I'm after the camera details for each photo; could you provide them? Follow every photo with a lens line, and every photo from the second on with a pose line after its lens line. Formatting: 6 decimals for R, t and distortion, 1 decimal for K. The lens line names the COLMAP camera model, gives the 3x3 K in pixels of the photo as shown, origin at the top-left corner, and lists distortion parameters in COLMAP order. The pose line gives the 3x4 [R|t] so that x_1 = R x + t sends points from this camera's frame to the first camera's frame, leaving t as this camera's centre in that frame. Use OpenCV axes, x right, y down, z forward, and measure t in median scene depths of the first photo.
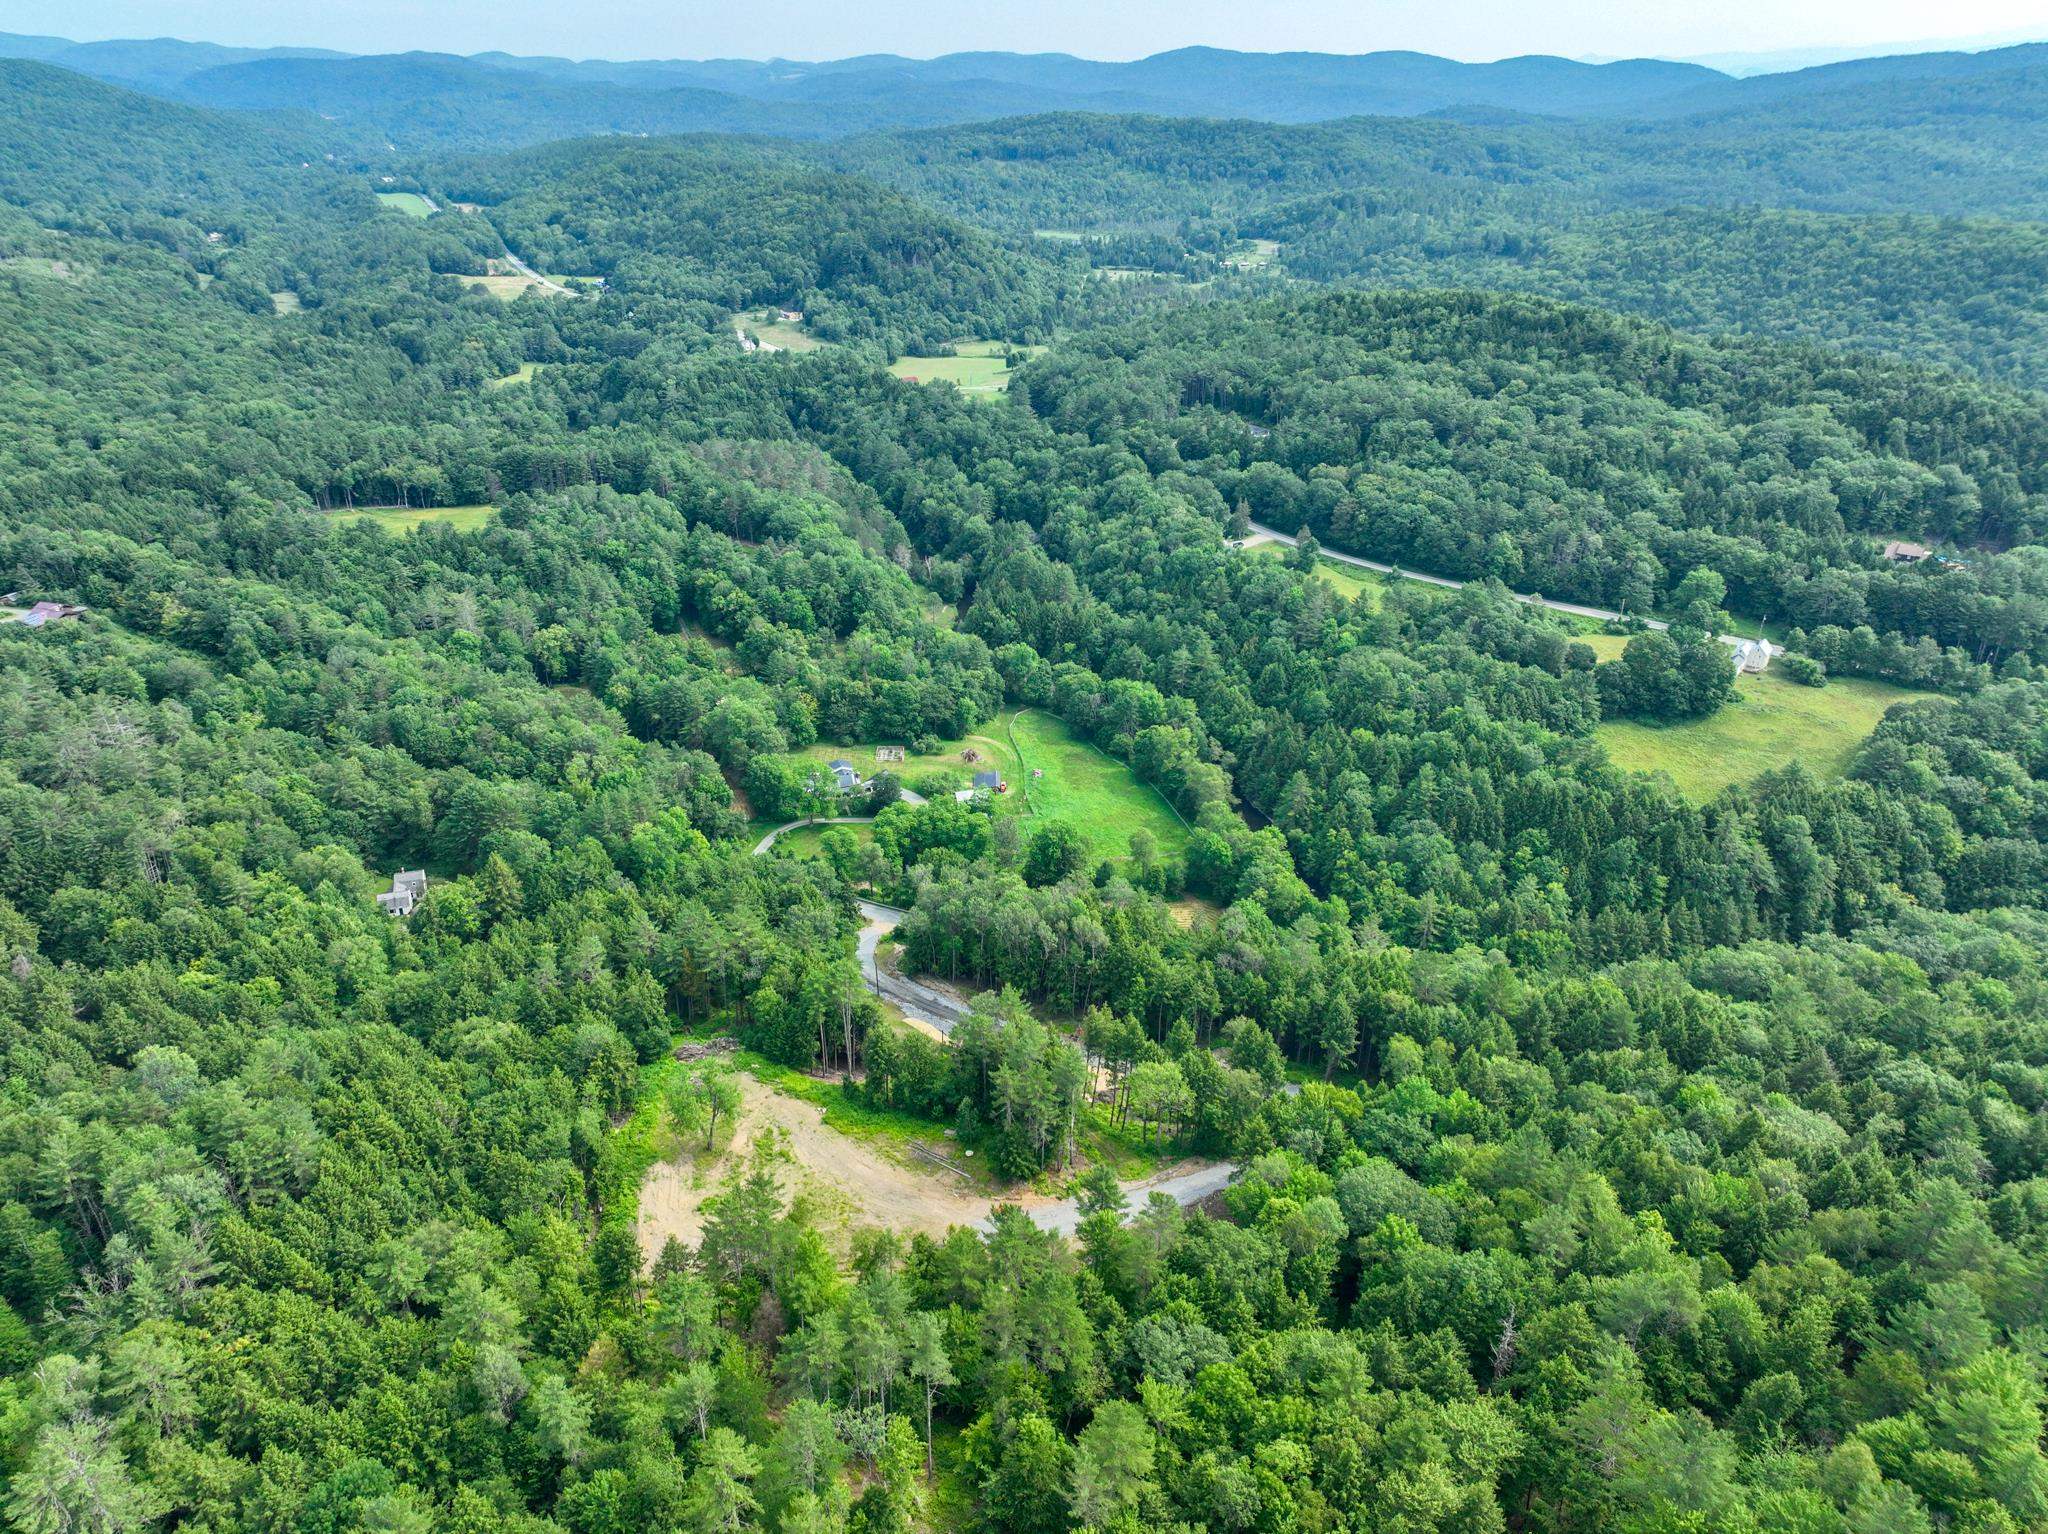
lens RADIAL K [[1439.9, 0, 1023.8], [0, 1439.9, 768.6], [0, 0, 1]] dist [-0.003122, 0.022501]
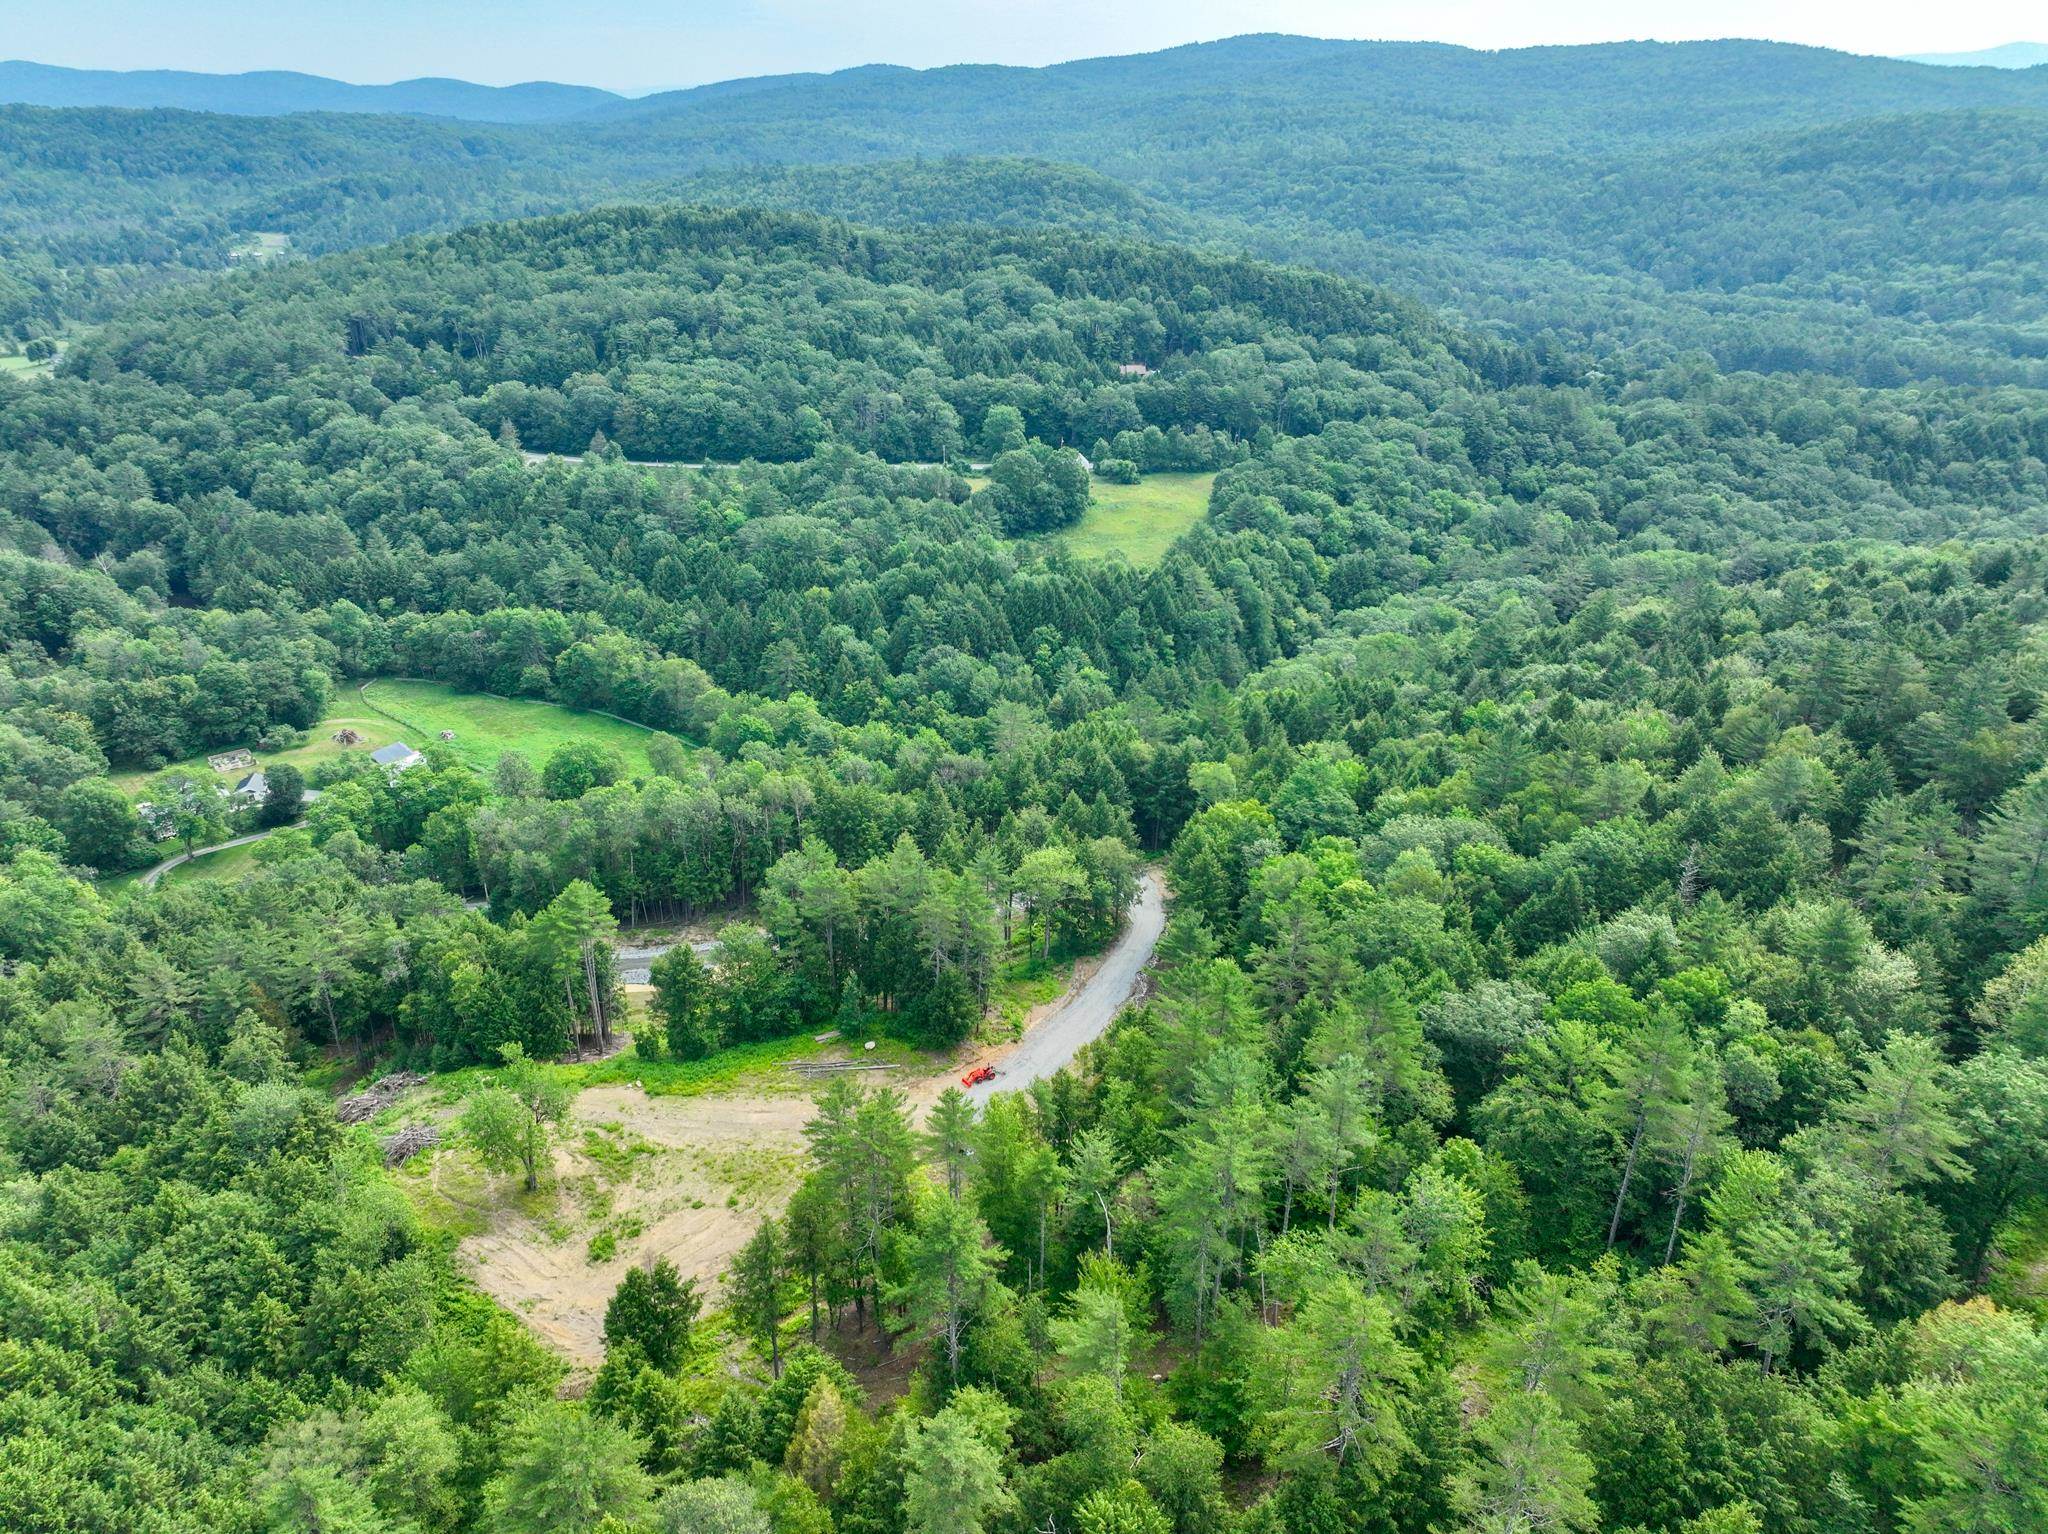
lens RADIAL K [[1439.9, 0, 1025.4], [0, 1439.9, 764.7], [0, 0, 1]] dist [-0.003122, 0.022501]
pose [[0.780528, -0.261591, 0.567755, -0.173200], [0.274200, 0.959466, 0.065112, 0.048104], [-0.561775, 0.104857, 0.820618, 0.155401]]
